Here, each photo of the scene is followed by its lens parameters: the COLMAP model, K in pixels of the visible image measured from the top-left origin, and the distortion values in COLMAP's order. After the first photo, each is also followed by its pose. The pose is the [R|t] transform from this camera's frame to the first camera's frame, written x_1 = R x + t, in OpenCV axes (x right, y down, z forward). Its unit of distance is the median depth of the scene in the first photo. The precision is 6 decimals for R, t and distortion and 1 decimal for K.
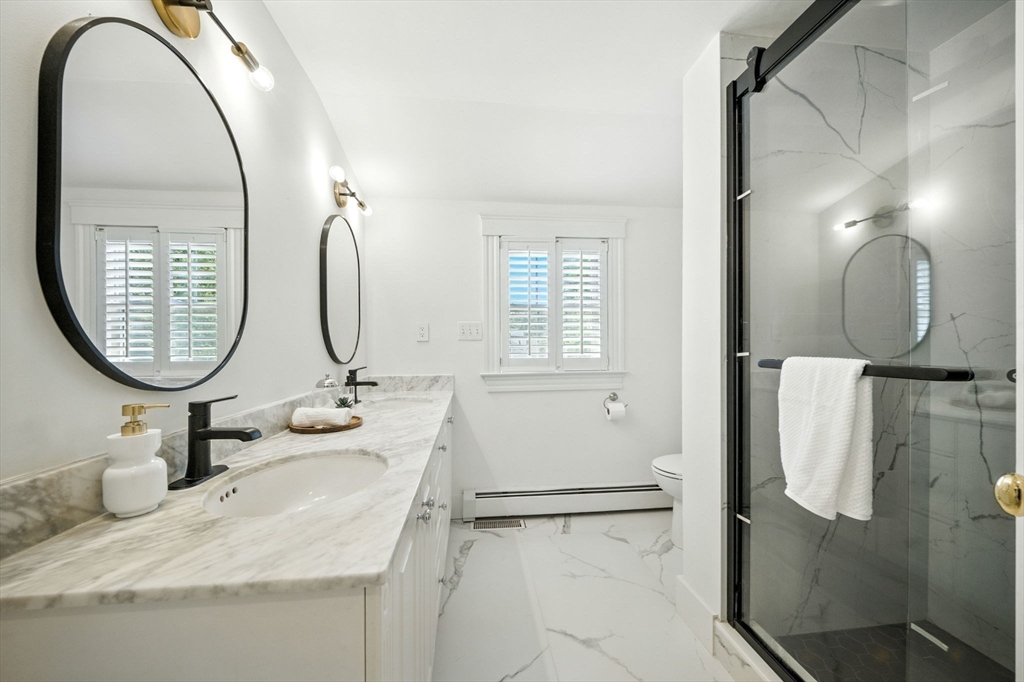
lens RADIAL K [[367.0, 0, 512.0], [0, 367.0, 341.0], [0, 0, 1]] dist [0.000046, -0.000017]
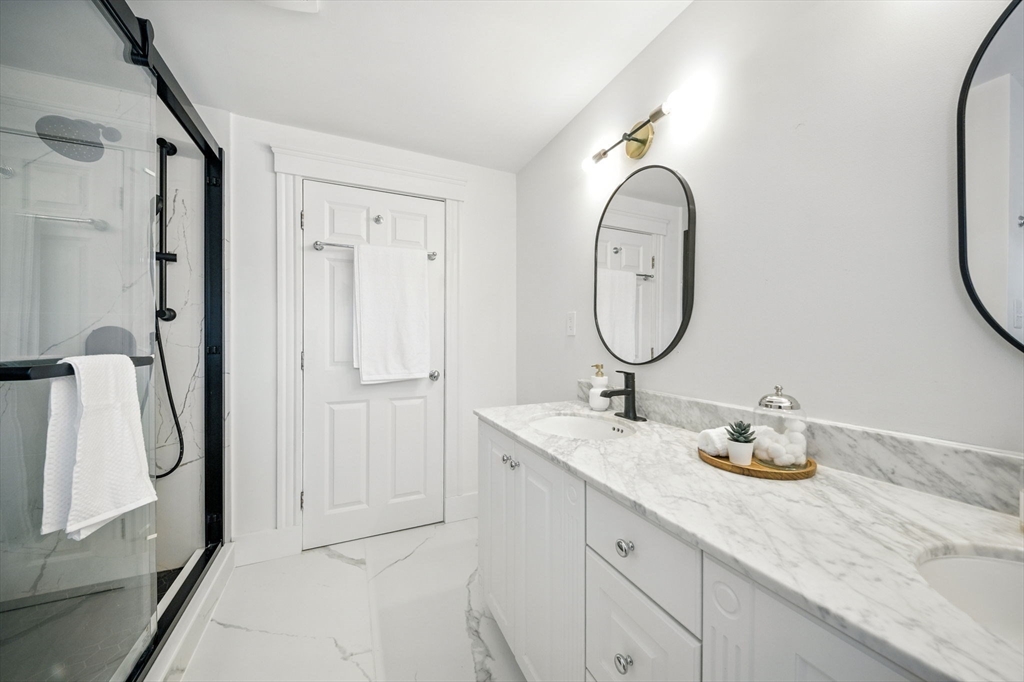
lens RADIAL K [[367.0, 0, 512.0], [0, 367.0, 341.0], [0, 0, 1]] dist [0.000046, -0.000017]
pose [[-0.951306, 0.002225, -0.308241, 0.012265], [-0.001494, 0.999929, 0.011829, 0.012272], [0.308245, 0.011713, -0.951235, 1.708241]]
